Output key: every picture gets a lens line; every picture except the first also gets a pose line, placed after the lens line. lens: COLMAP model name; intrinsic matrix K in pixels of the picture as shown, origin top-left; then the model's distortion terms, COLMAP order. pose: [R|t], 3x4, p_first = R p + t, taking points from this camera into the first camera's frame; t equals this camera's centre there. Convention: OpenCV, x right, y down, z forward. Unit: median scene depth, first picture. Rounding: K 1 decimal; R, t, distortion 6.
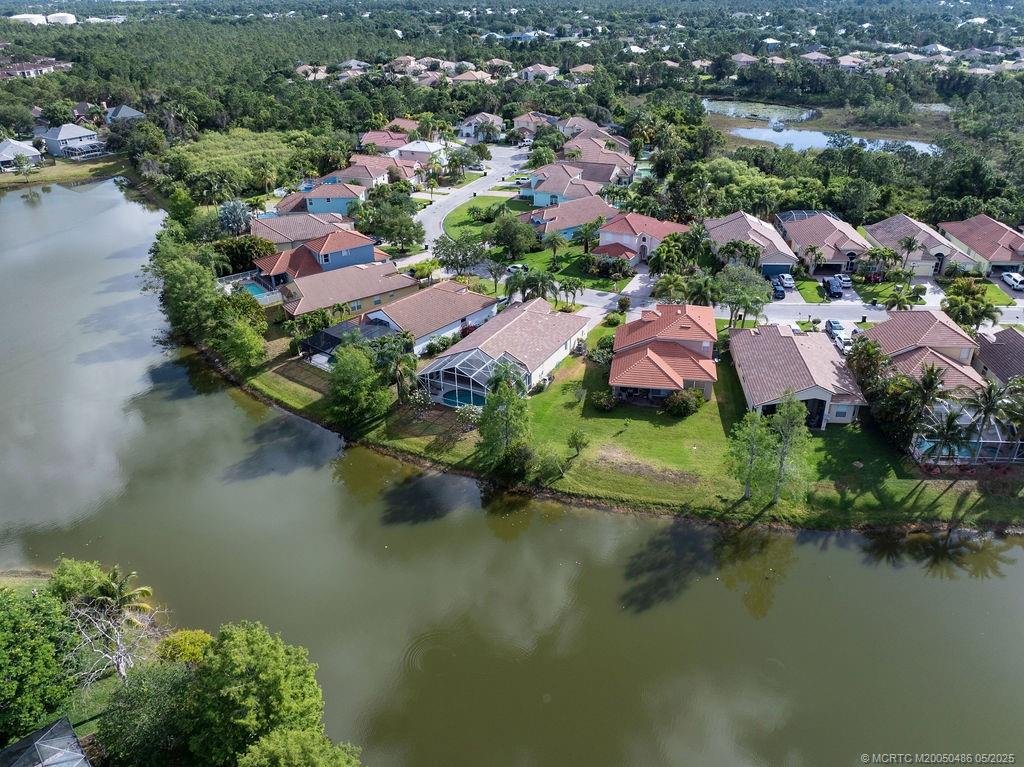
lens RADIAL K [[733.2, 0, 500.6], [0, 733.2, 379.5], [0, 0, 1]] dist [-0.038113, 0.010436]
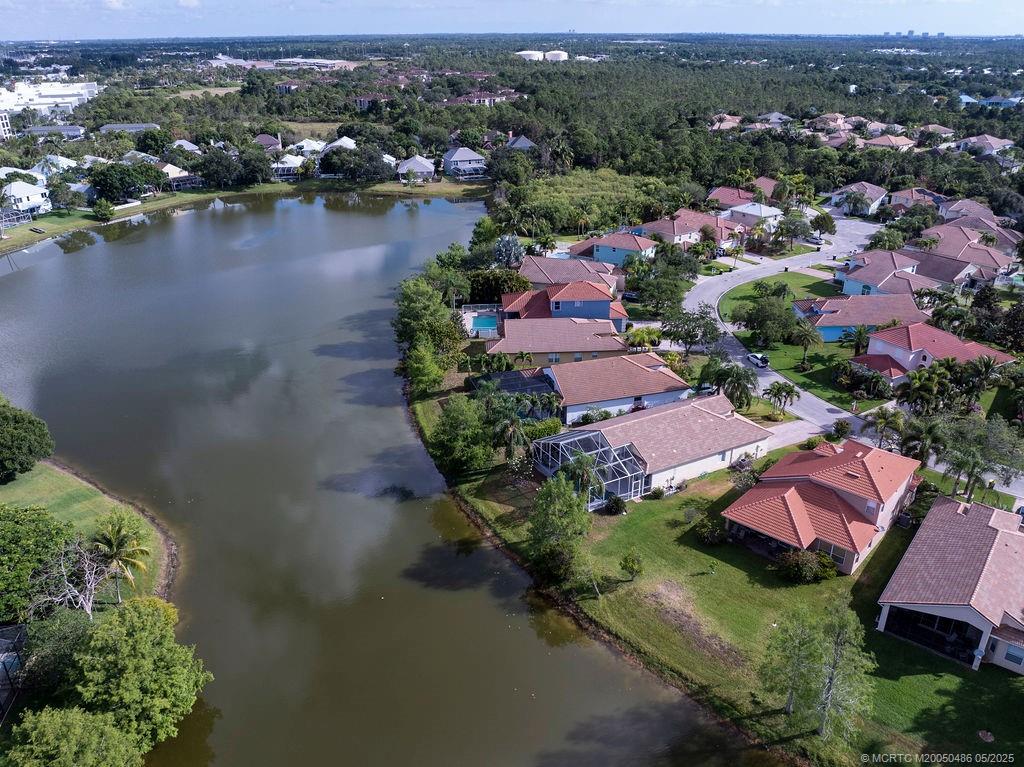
lens RADIAL K [[754.9, 0, 520.3], [0, 754.9, 393.0], [0, 0, 1]] dist [-0.032521, -0.004503]
pose [[0.850997, 0.239996, -0.467126, 0.166501], [-0.262937, 0.964670, 0.016609, -0.041689], [0.454608, 0.108690, 0.884035, 0.067000]]
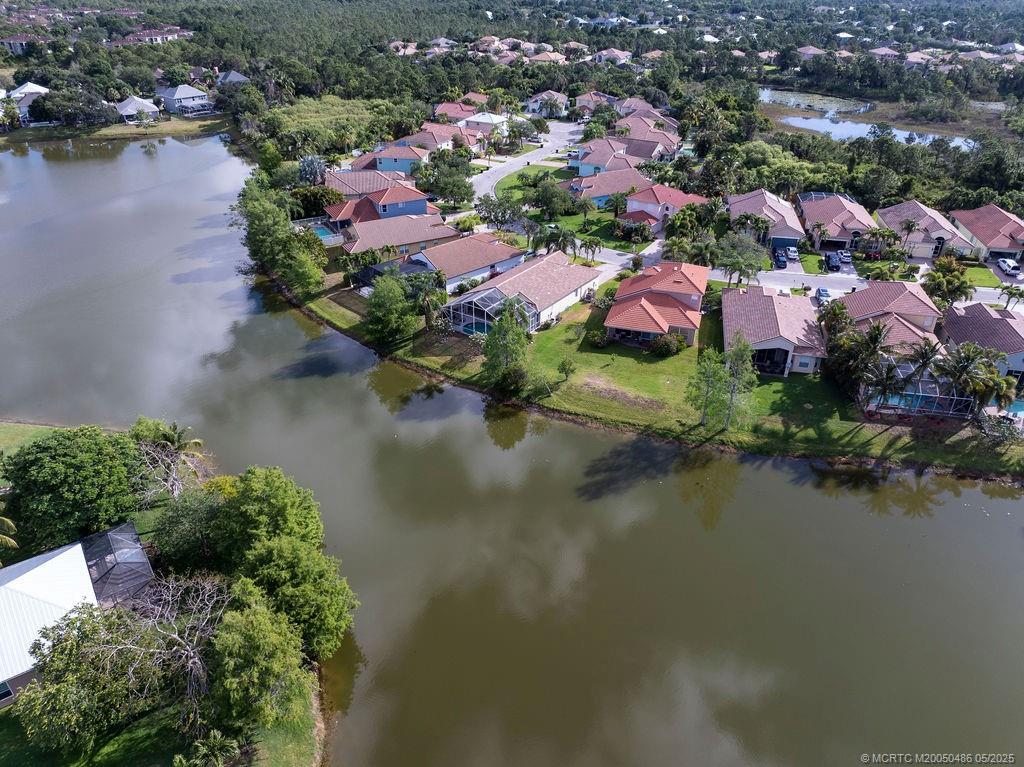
lens RADIAL K [[681.7, 0, 504.5], [0, 681.7, 382.2], [0, 0, 1]] dist [-0.043898, 0.018199]
pose [[0.993135, 0.079076, -0.086192, 0.047775], [-0.074509, 0.995703, 0.054988, 0.025545], [0.090170, -0.048188, 0.994760, -0.047164]]
